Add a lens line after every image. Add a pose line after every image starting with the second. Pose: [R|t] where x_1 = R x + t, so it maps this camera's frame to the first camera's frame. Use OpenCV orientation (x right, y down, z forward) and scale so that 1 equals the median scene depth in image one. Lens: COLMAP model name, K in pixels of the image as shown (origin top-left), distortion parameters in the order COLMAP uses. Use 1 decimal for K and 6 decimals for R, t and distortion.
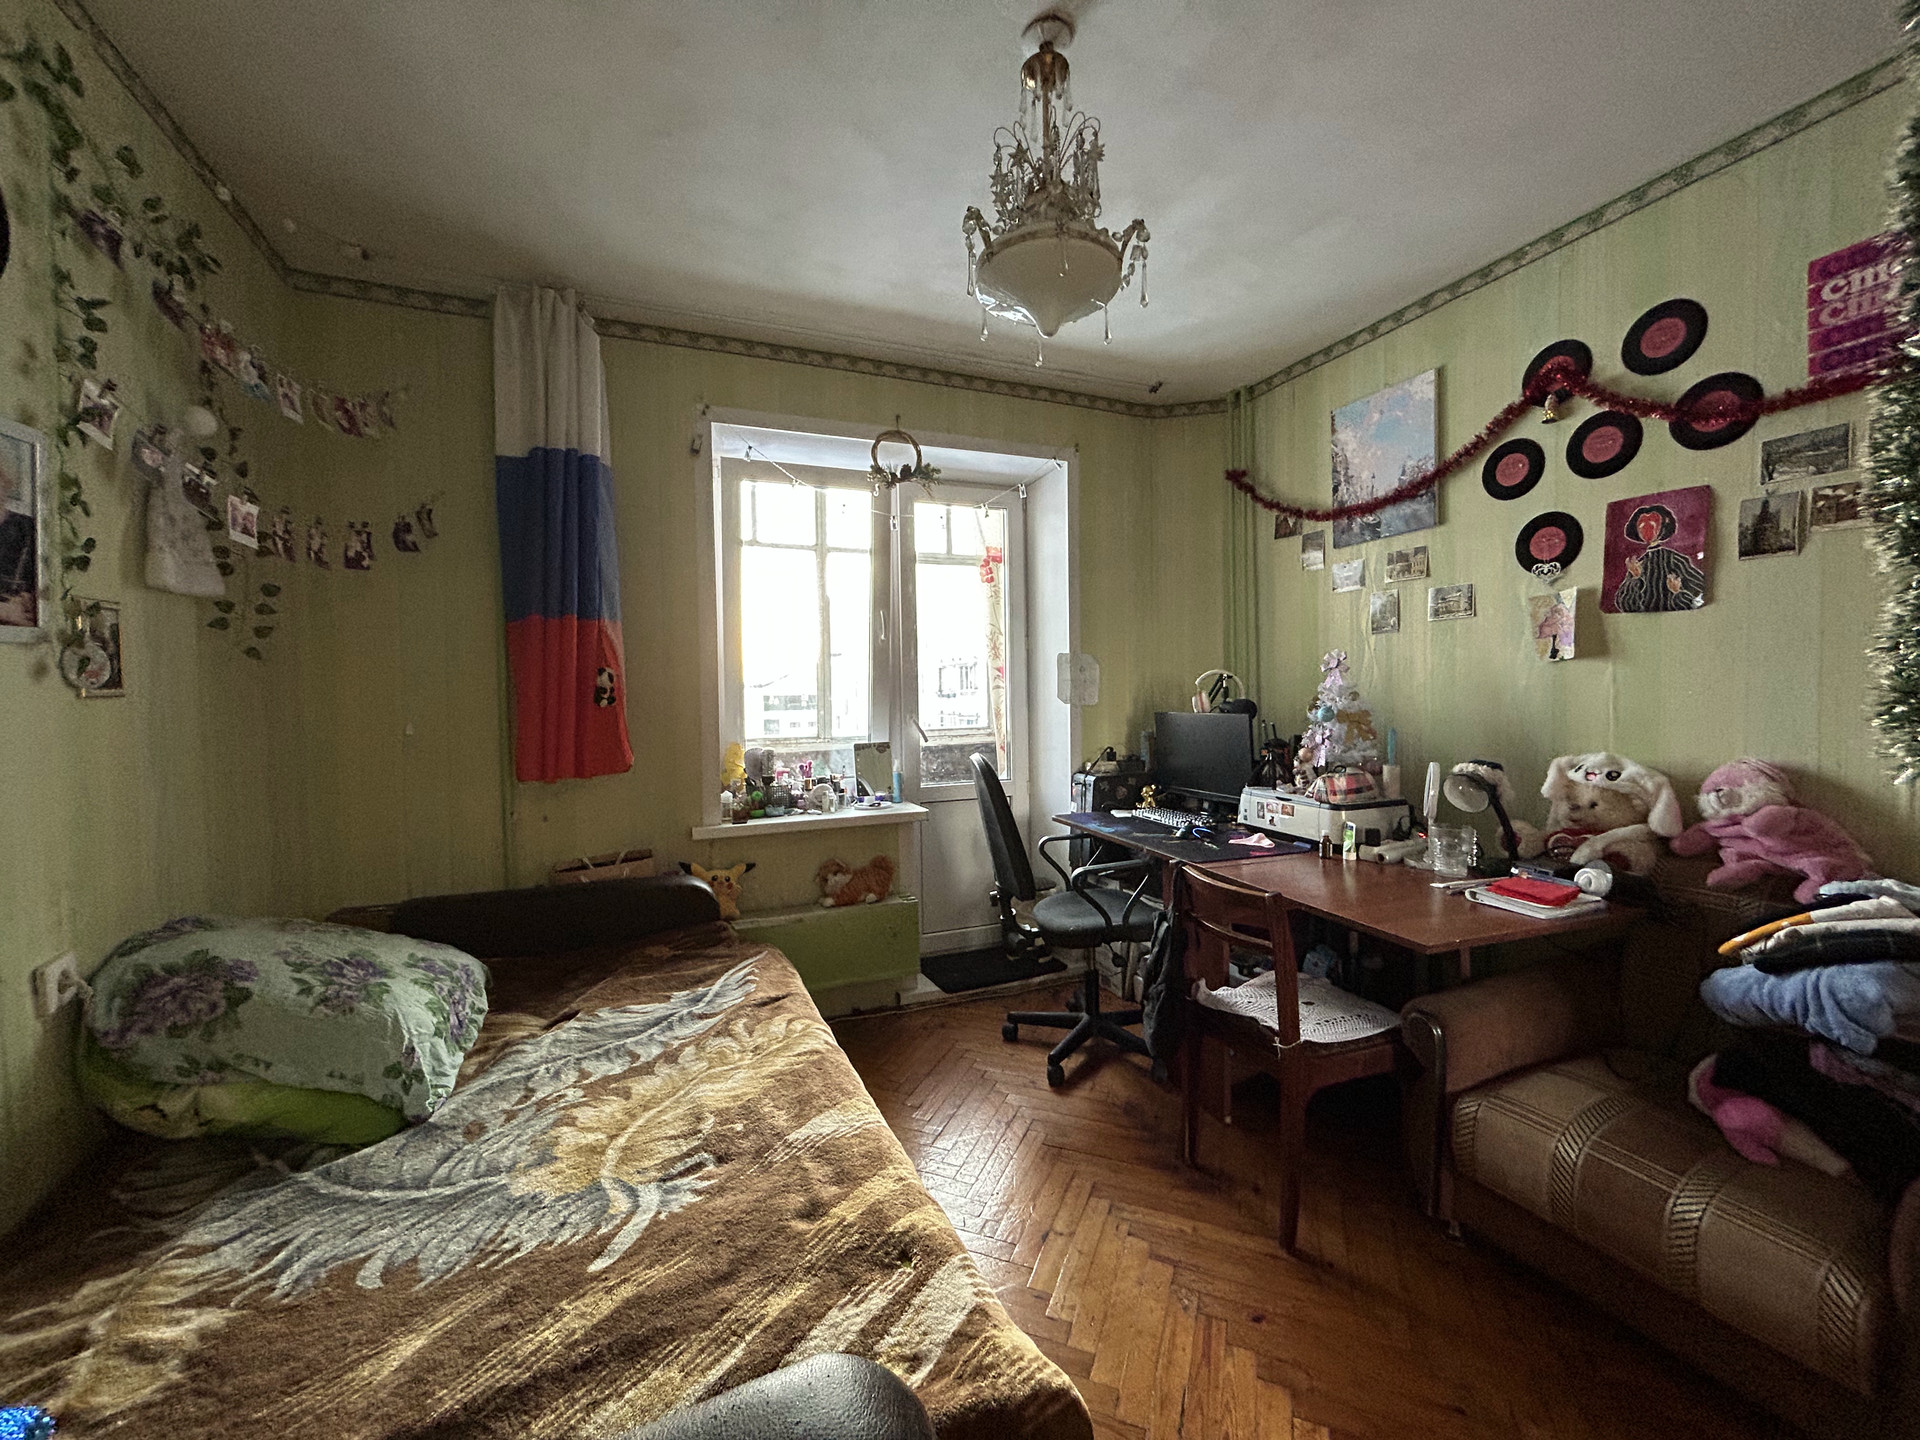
lens RADIAL K [[776.3, 0, 961.1], [0, 776.3, 712.2], [0, 0, 1]] dist [0.007780, 0.000593]
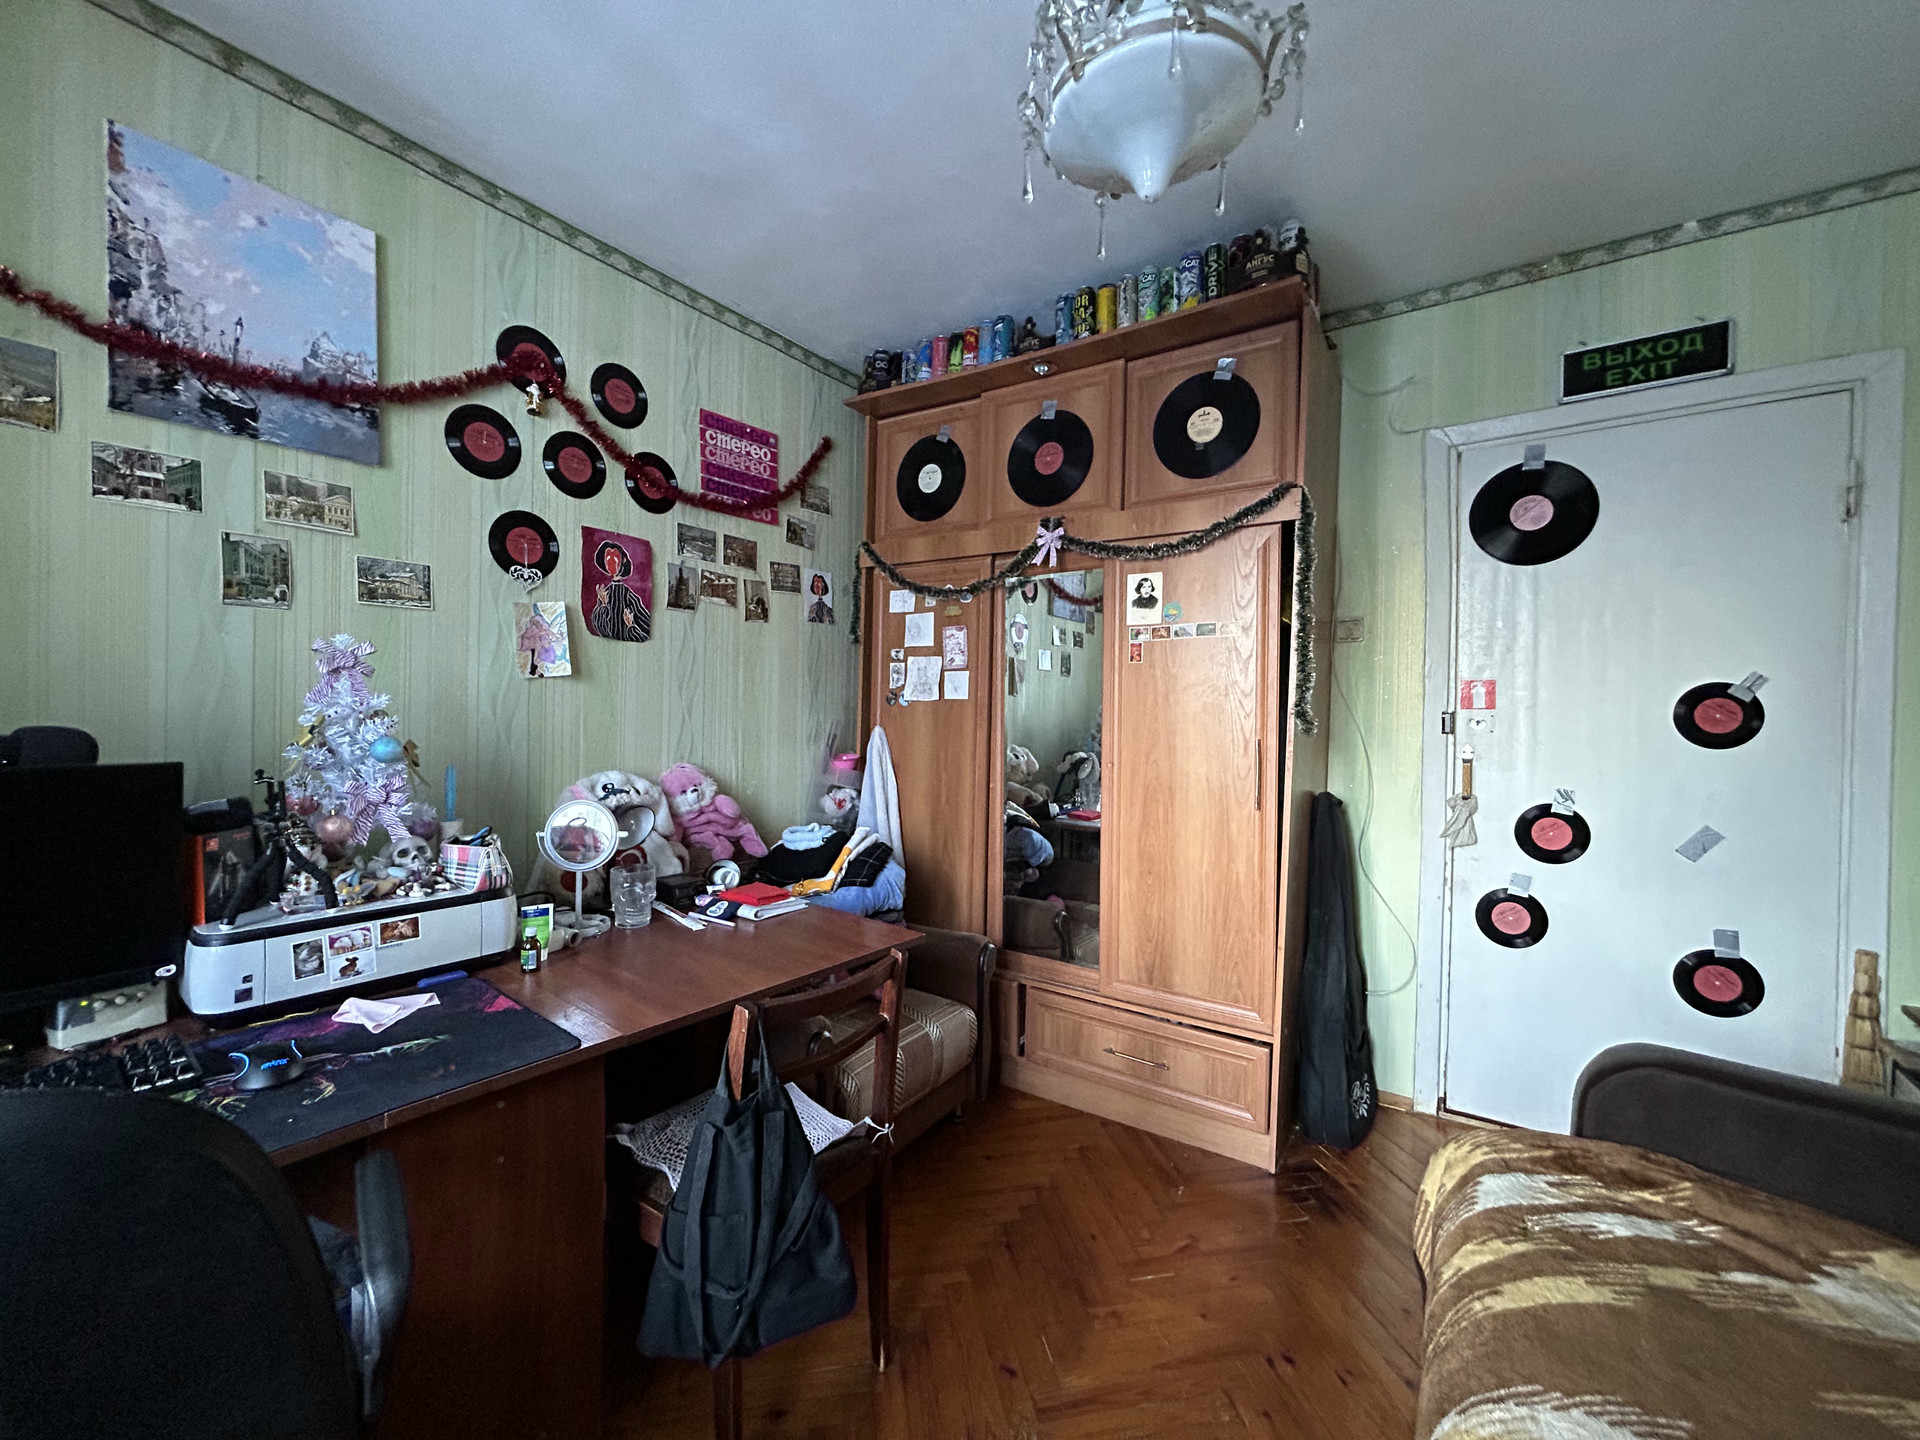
lens RADIAL K [[776.3, 0, 968.3], [0, 776.3, 712.4], [0, 0, 1]] dist [0.007780, 0.000593]
pose [[-0.543558, -0.001355, 0.839371, -0.254611], [0.015365, 0.999815, 0.011564, -0.025825], [-0.839231, 0.019183, -0.543436, 0.991141]]
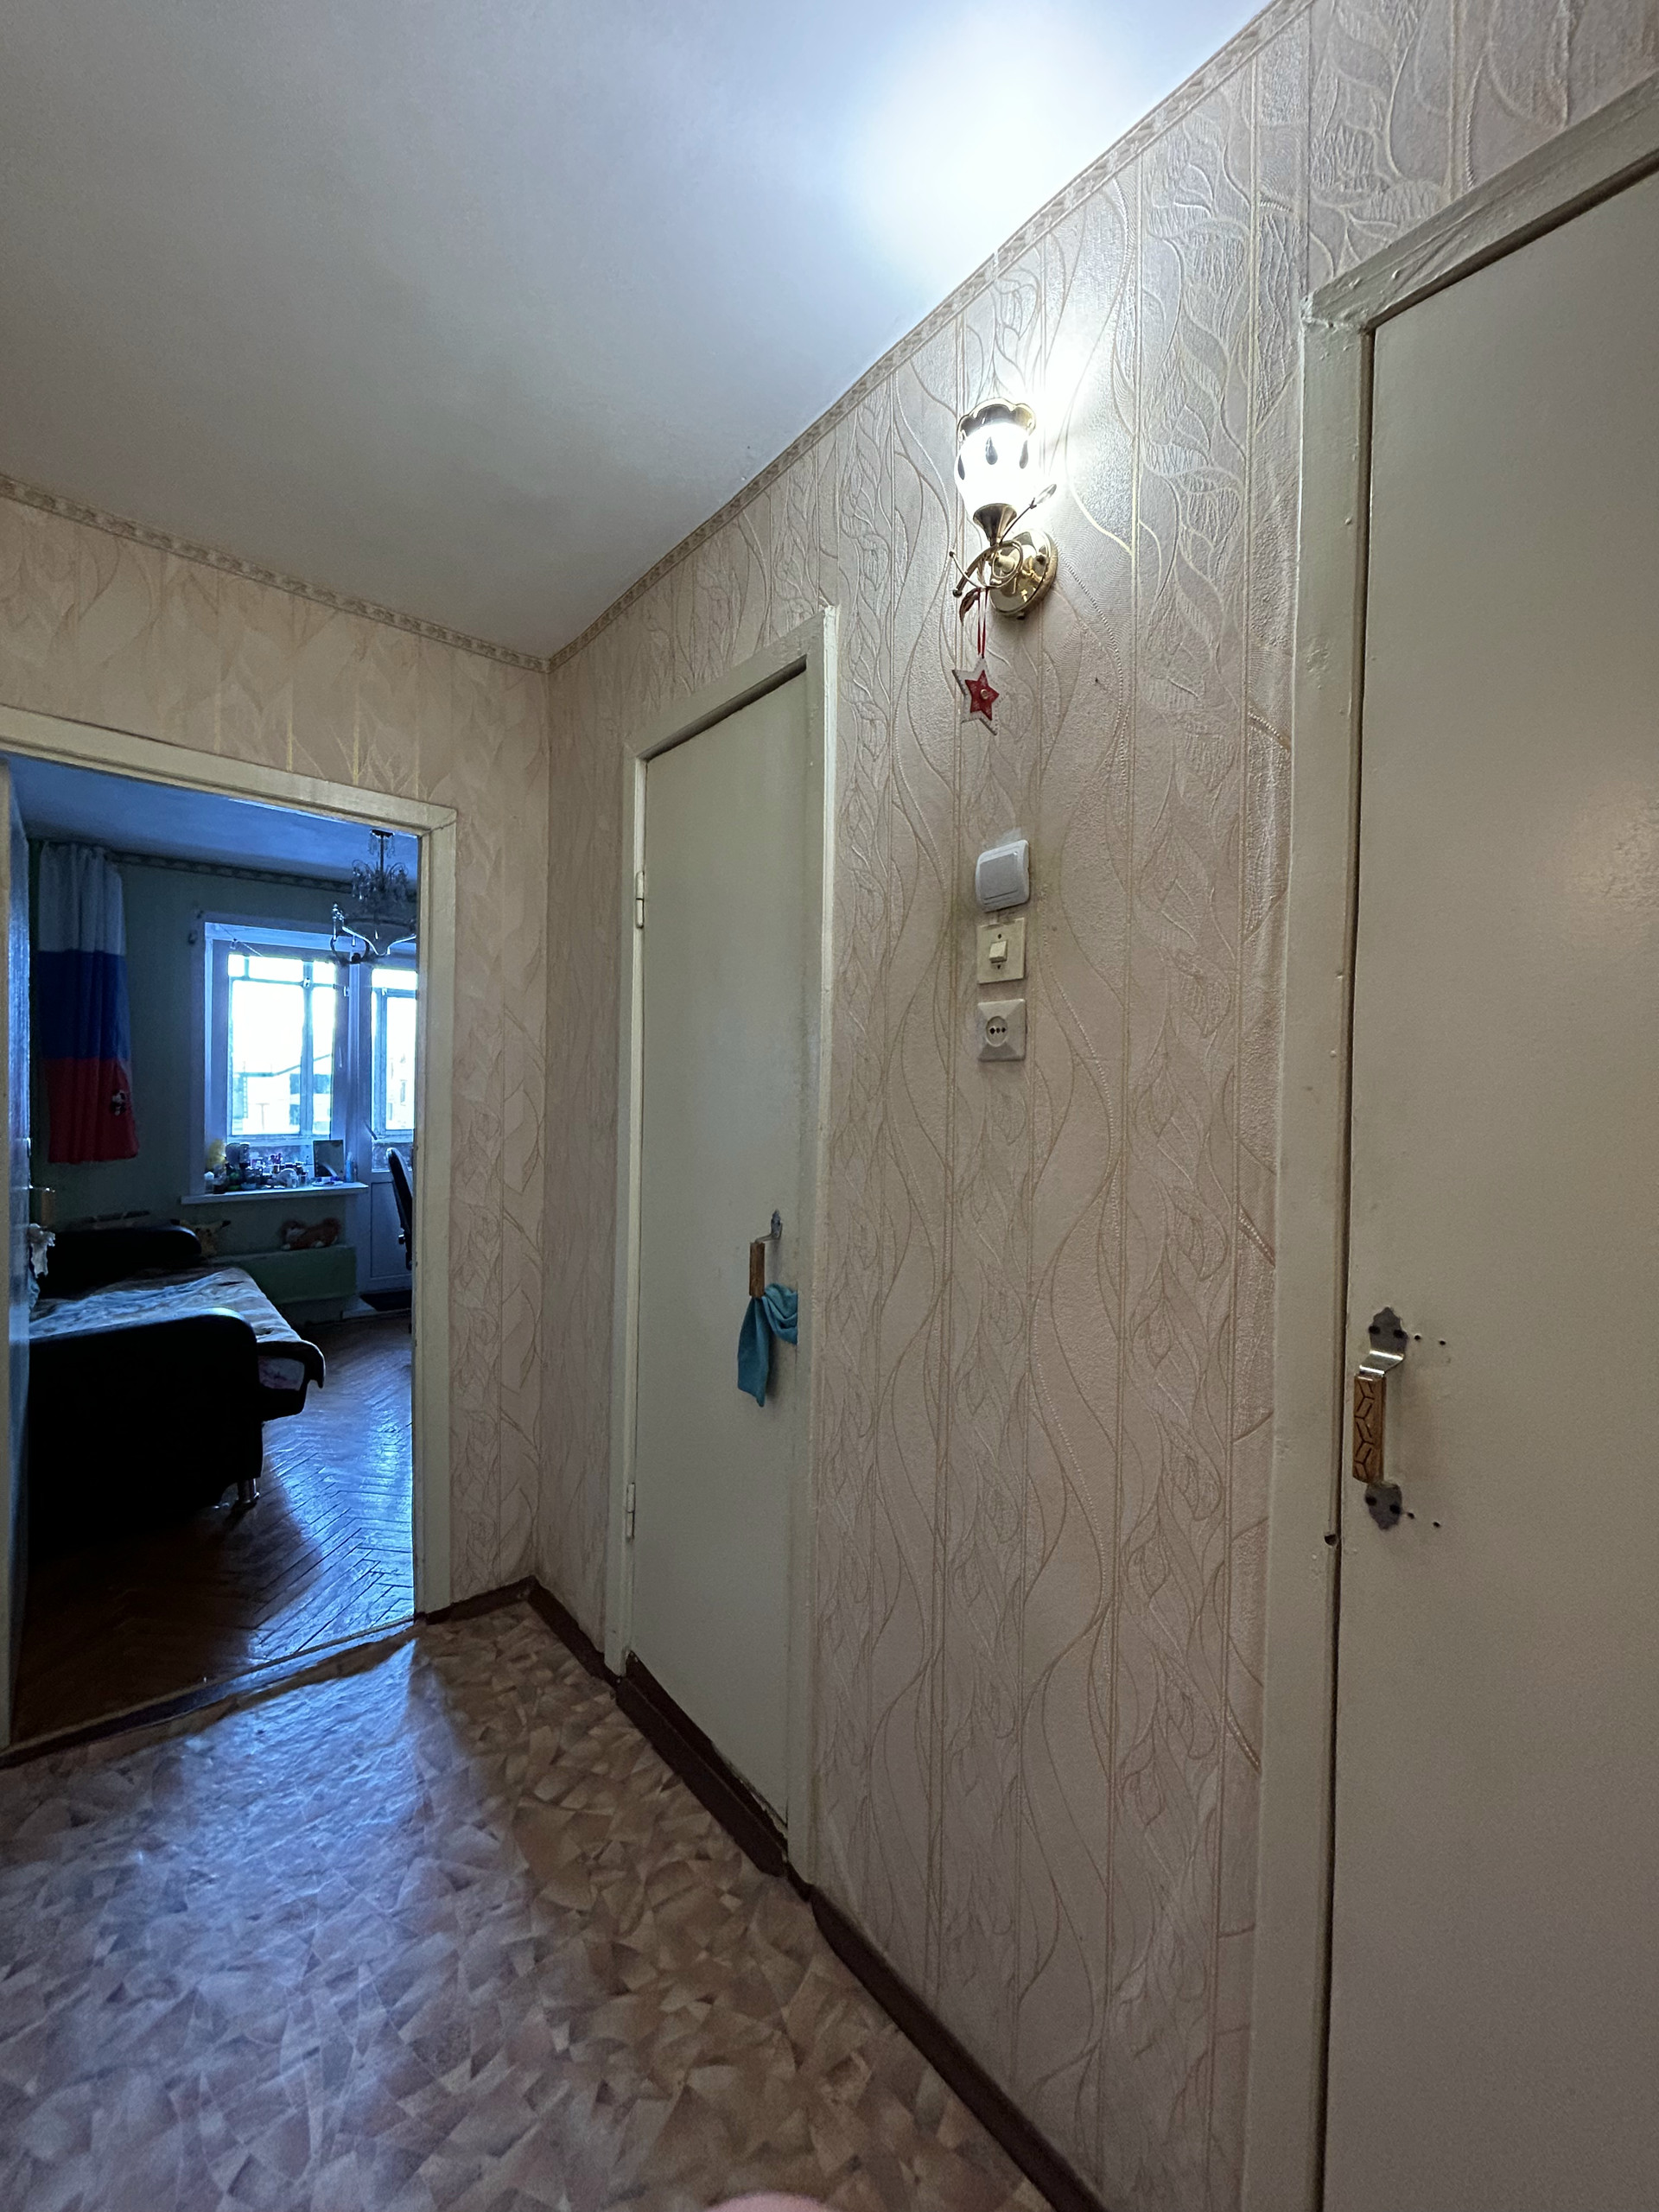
lens RADIAL K [[894.4, 0, 832.5], [0, 894.4, 1104.3], [0, 0, 1]] dist [0.007780, 0.000593]
pose [[0.957110, 0.026948, 0.288470, 0.376909], [-0.026800, 0.999631, -0.004462, -0.056977], [-0.288484, -0.003461, 0.957479, -1.093236]]
